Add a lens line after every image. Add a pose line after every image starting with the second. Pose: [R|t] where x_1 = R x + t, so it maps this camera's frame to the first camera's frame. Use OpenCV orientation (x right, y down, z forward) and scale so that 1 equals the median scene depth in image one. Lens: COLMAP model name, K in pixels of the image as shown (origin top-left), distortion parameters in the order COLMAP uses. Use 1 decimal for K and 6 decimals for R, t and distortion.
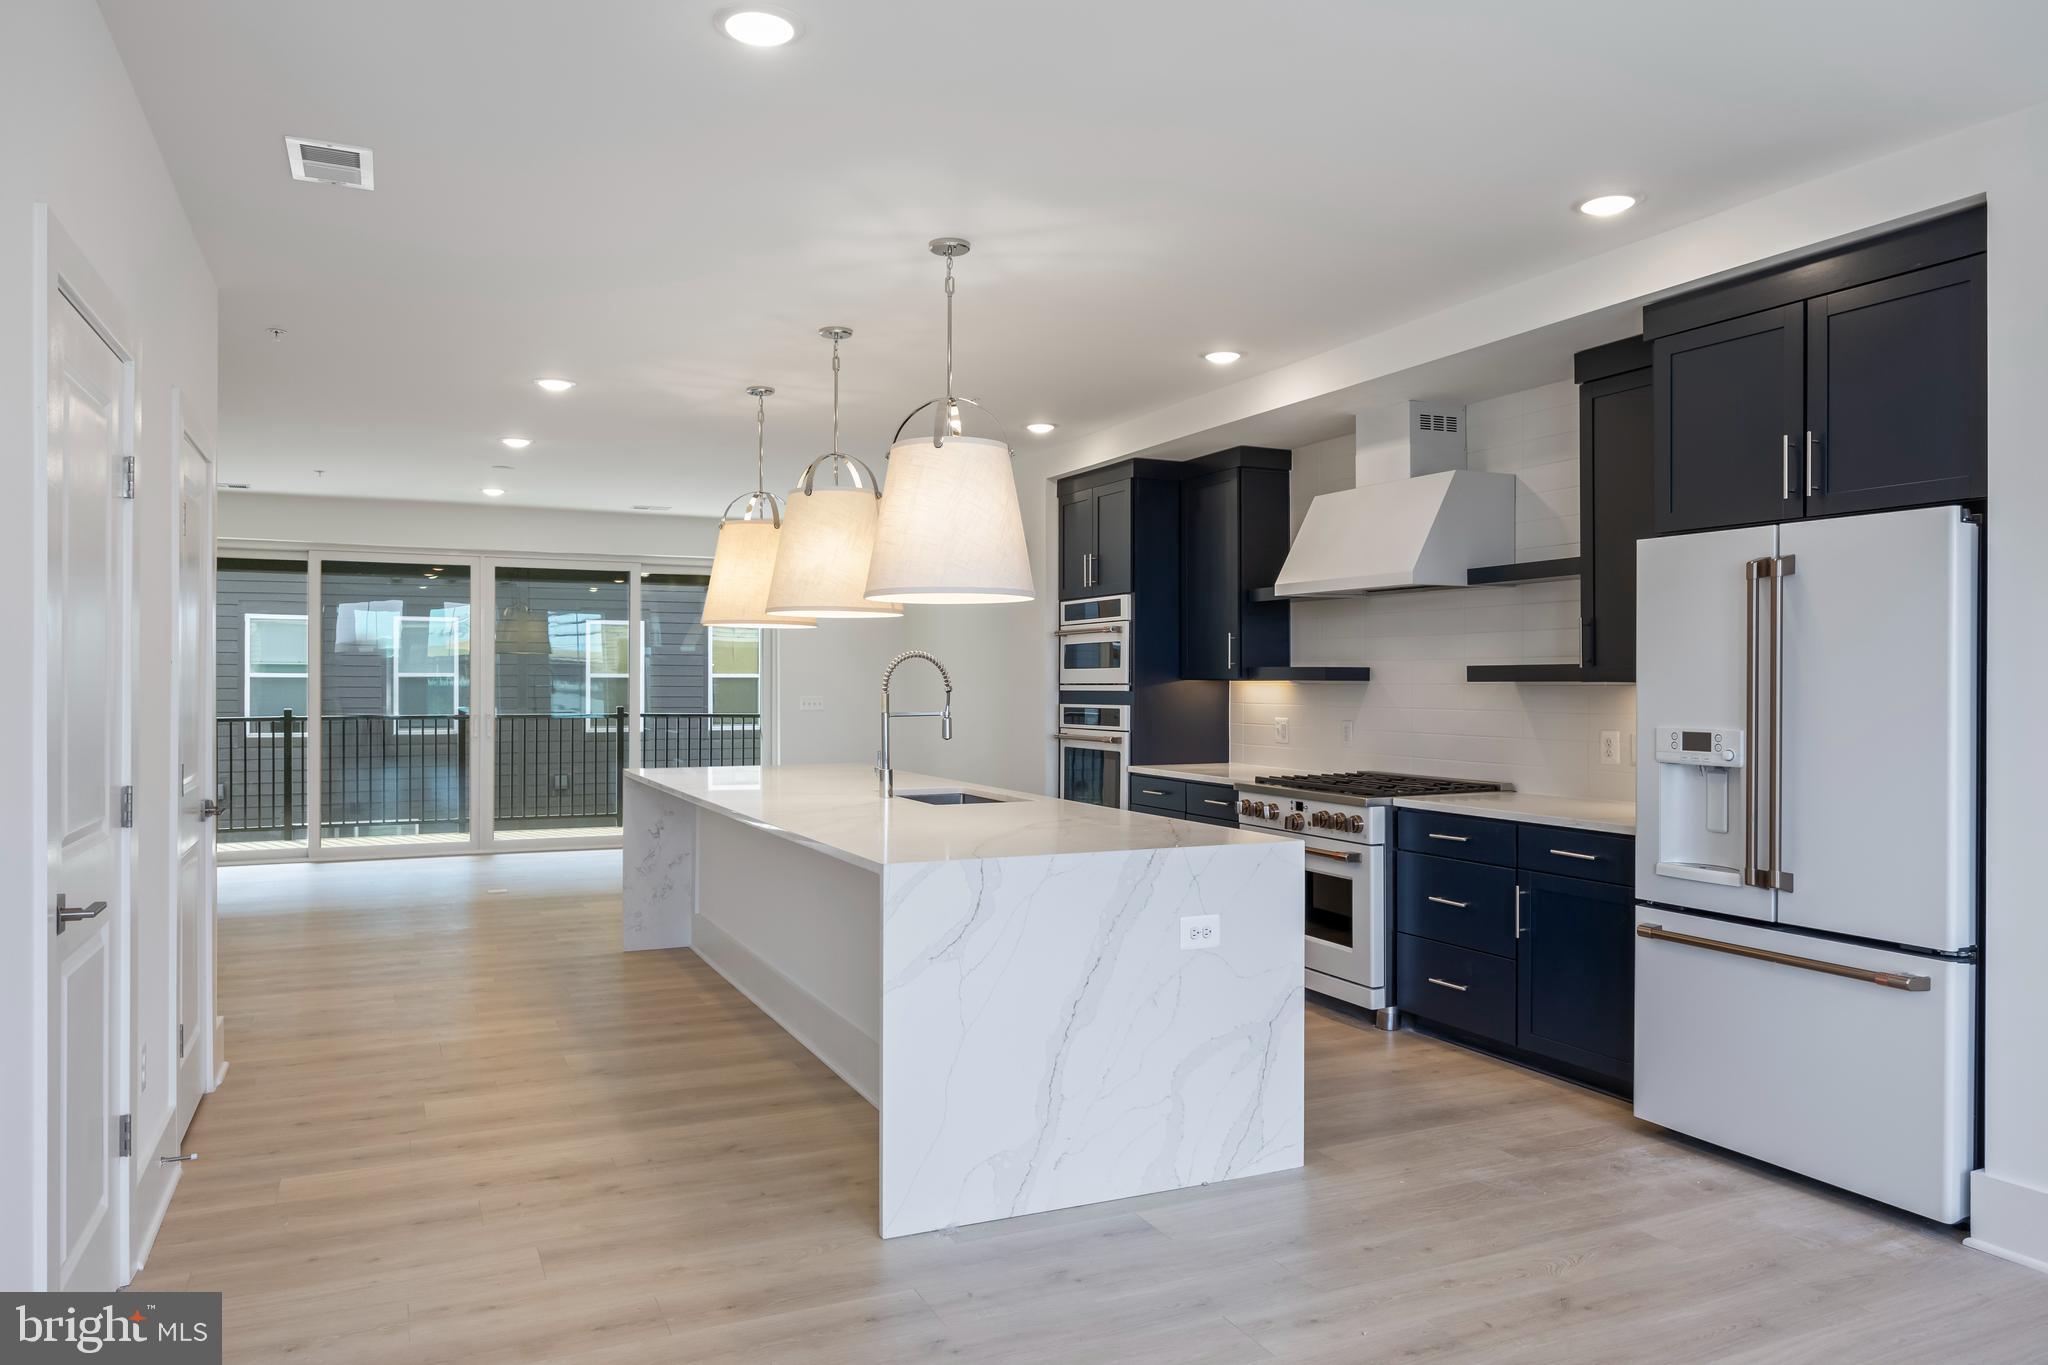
lens RADIAL K [[1375.4, 0, 1033.8], [0, 1375.4, 688.7], [0, 0, 1]] dist [0.004714, -0.004666]
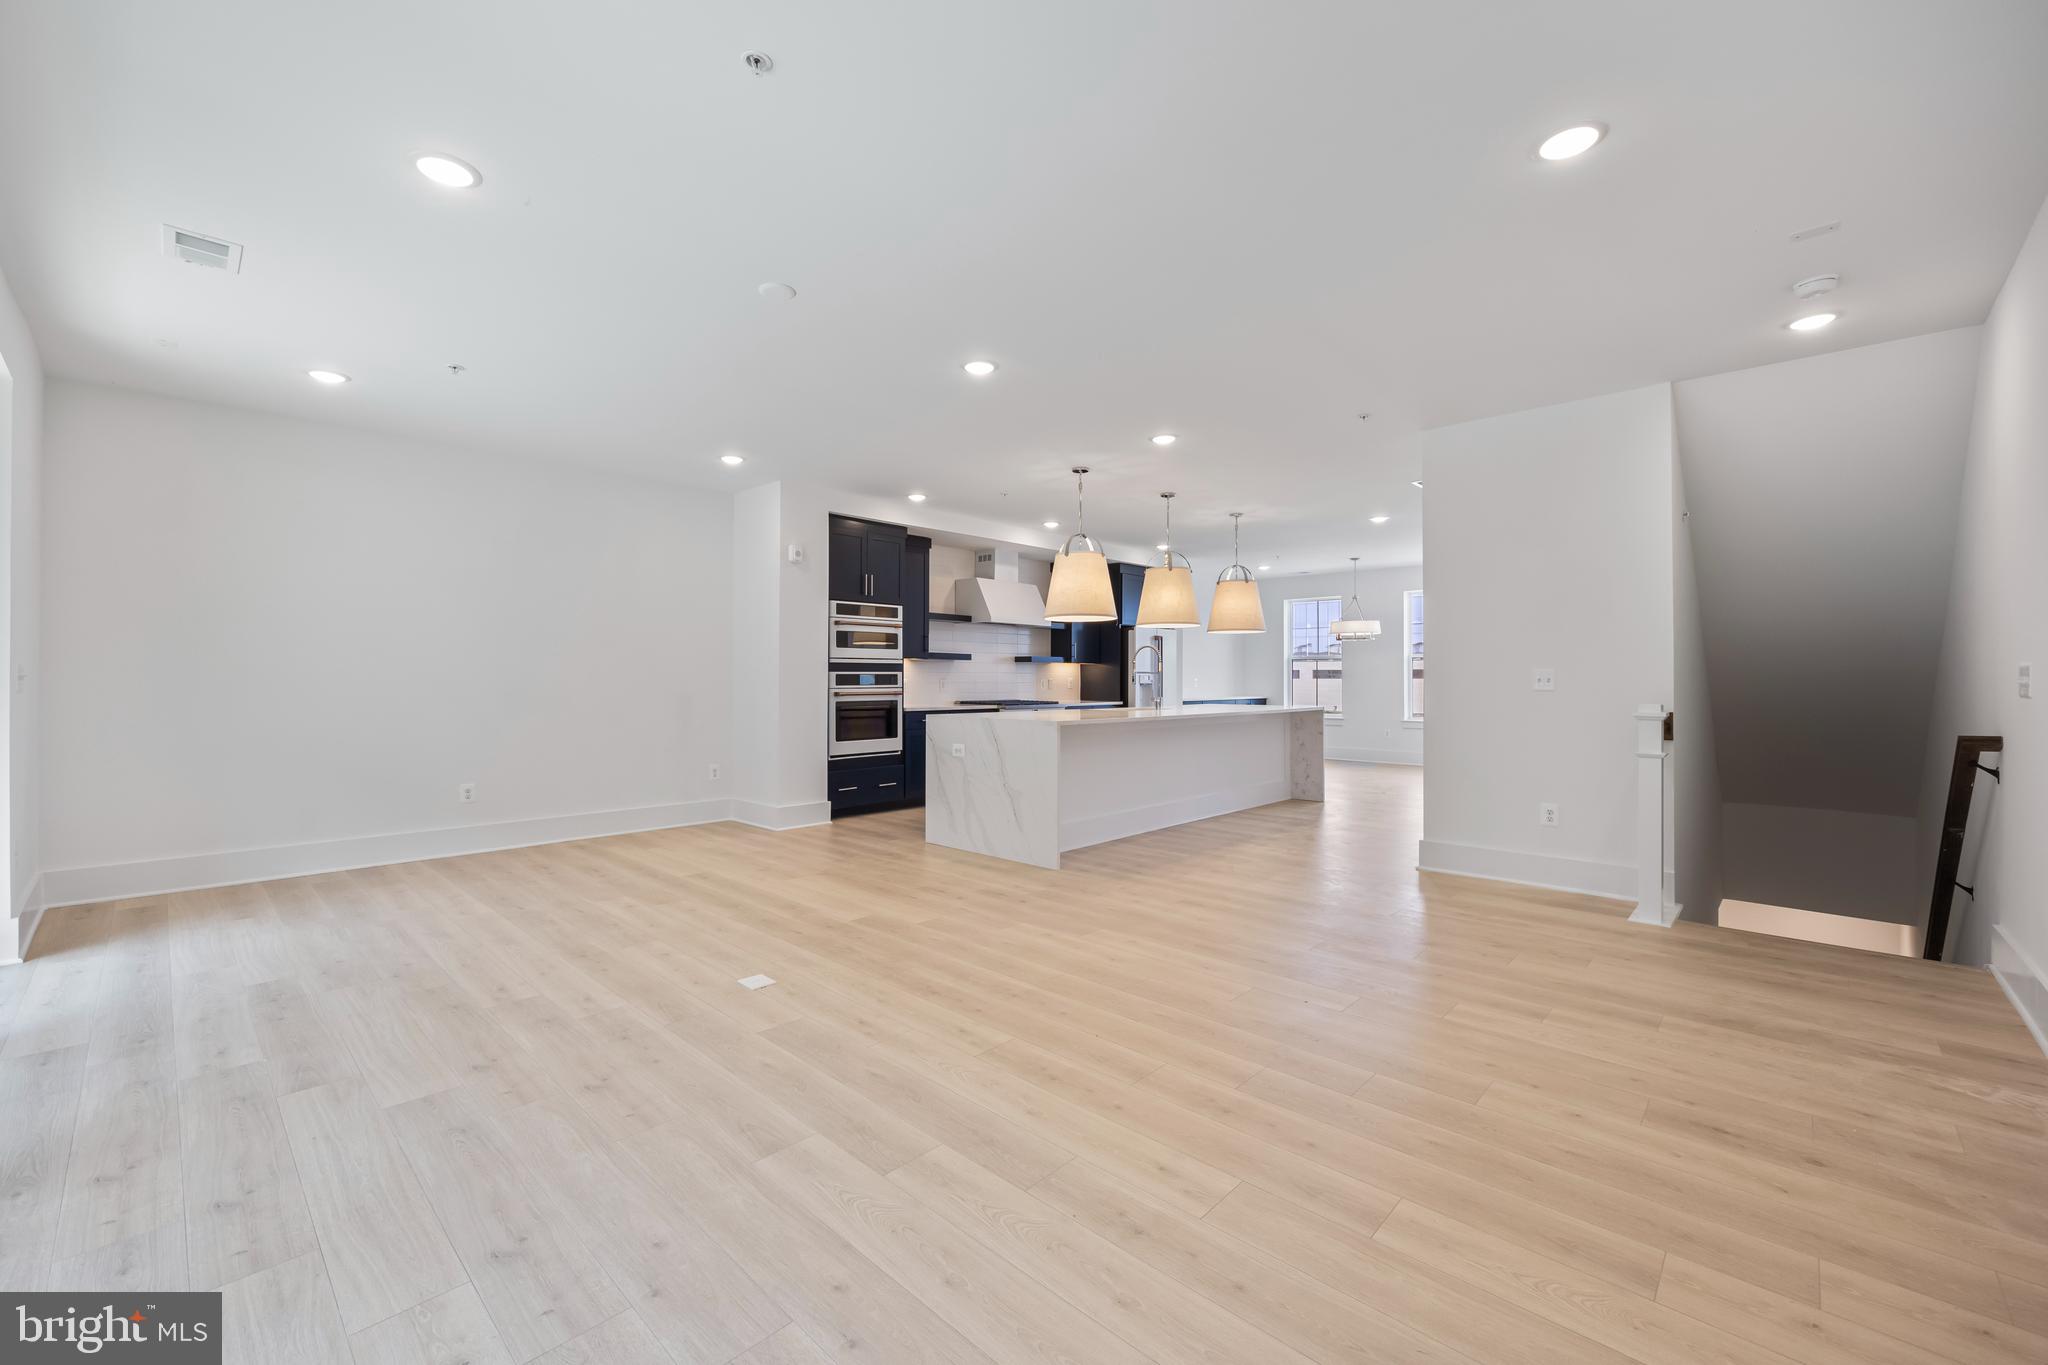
lens RADIAL K [[821.8, 0, 1027.1], [0, 821.8, 672.7], [0, 0, 1]] dist [-0.002607, 0.000292]
pose [[-0.364894, 0.001349, 0.931048, -0.978581], [-0.000644, 0.999998, -0.001701, 0.015516], [-0.931049, -0.001220, -0.364893, 1.292659]]
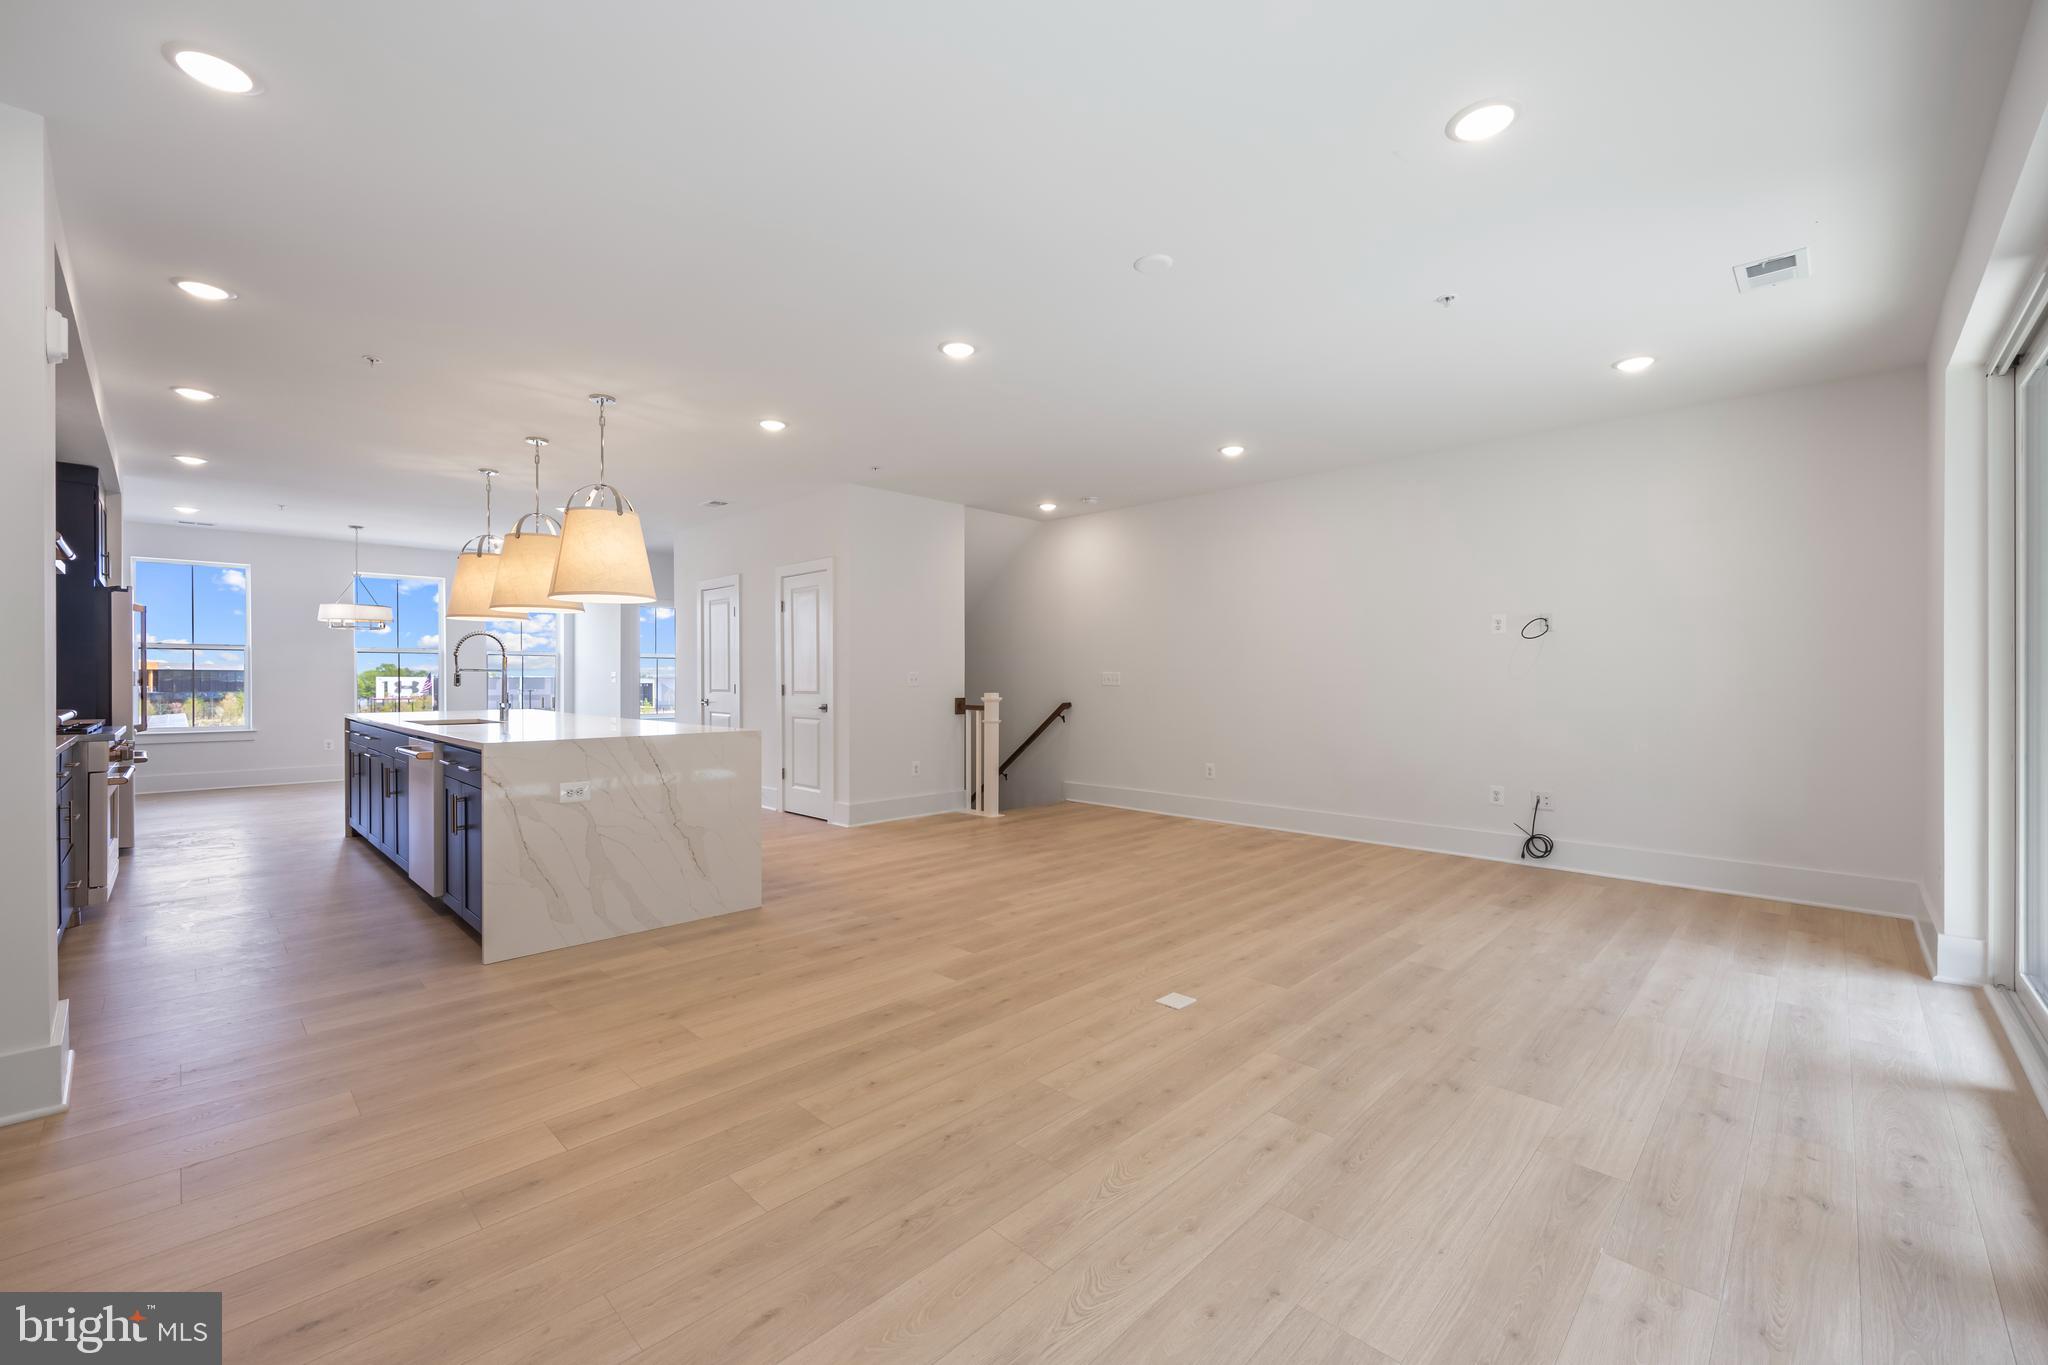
lens RADIAL K [[821.8, 0, 1005.5], [0, 821.8, 683.3], [0, 0, 1]] dist [-0.002607, 0.000292]
pose [[-0.944272, -0.003579, -0.329148, -0.271359], [-0.006819, 0.999939, 0.008690, 0.015840], [0.329097, 0.010450, -0.944238, 1.643503]]
